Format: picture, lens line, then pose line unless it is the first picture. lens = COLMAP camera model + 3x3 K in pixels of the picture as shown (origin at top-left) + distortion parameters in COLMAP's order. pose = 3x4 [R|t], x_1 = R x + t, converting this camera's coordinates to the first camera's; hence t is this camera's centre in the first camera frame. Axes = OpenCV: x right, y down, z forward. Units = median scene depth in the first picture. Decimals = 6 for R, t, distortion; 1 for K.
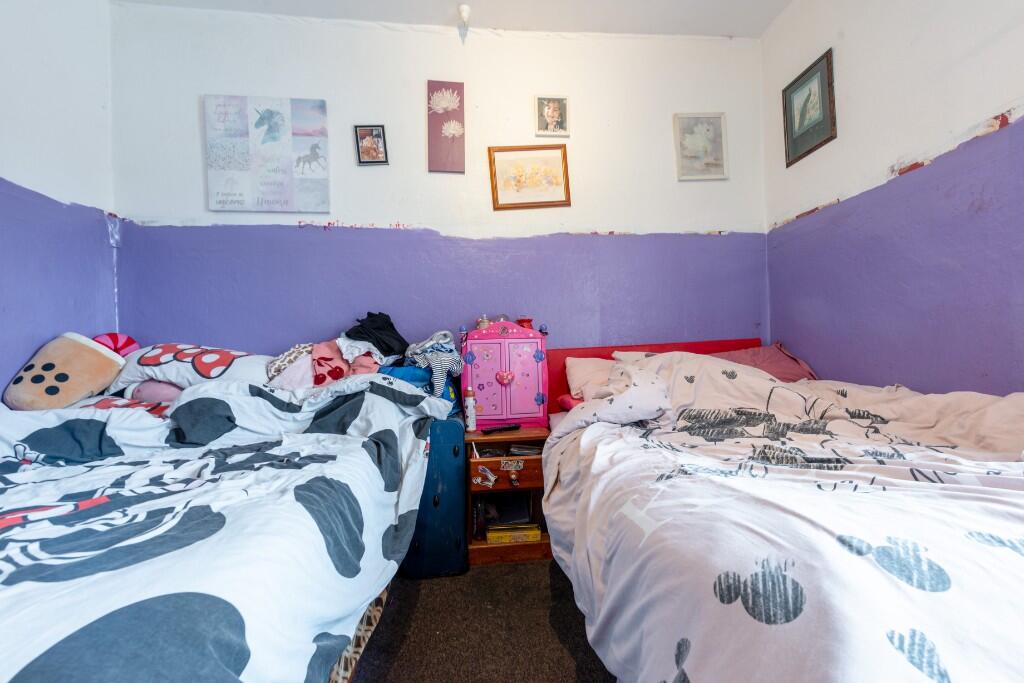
lens RADIAL K [[429.3, 0, 505.5], [0, 429.3, 351.4], [0, 0, 1]] dist [0.008791, -0.002964]
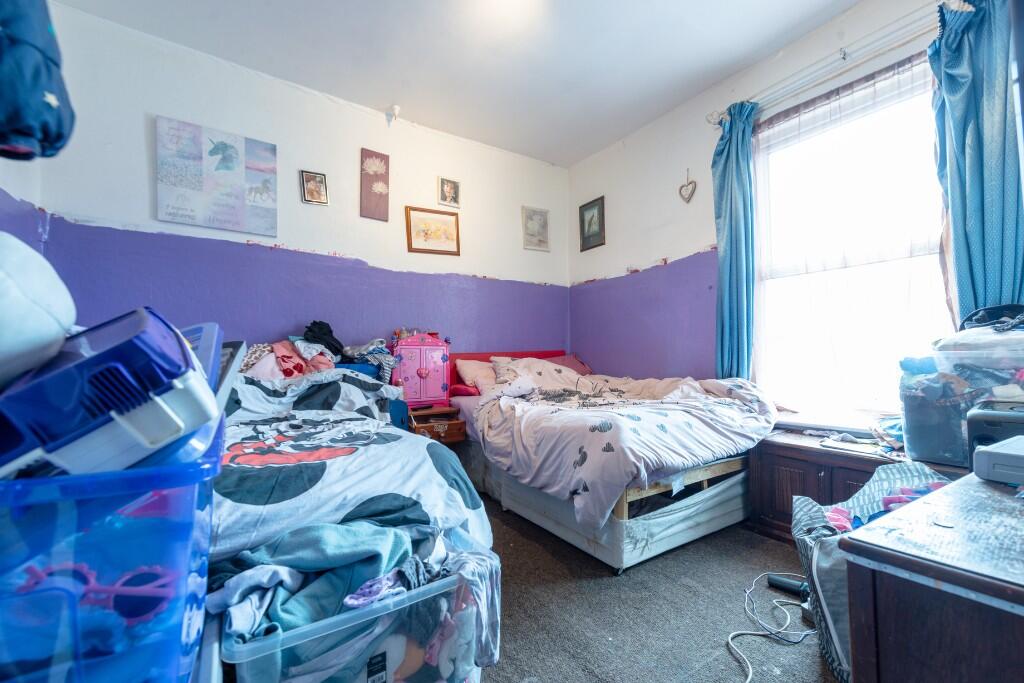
lens RADIAL K [[429.3, 0, 513.7], [0, 429.3, 344.2], [0, 0, 1]] dist [0.008791, -0.002964]
pose [[0.883661, 0.037490, 0.466623, -0.381836], [-0.027181, 0.999215, -0.028806, -0.001391], [-0.467337, 0.012771, 0.883987, -0.398181]]
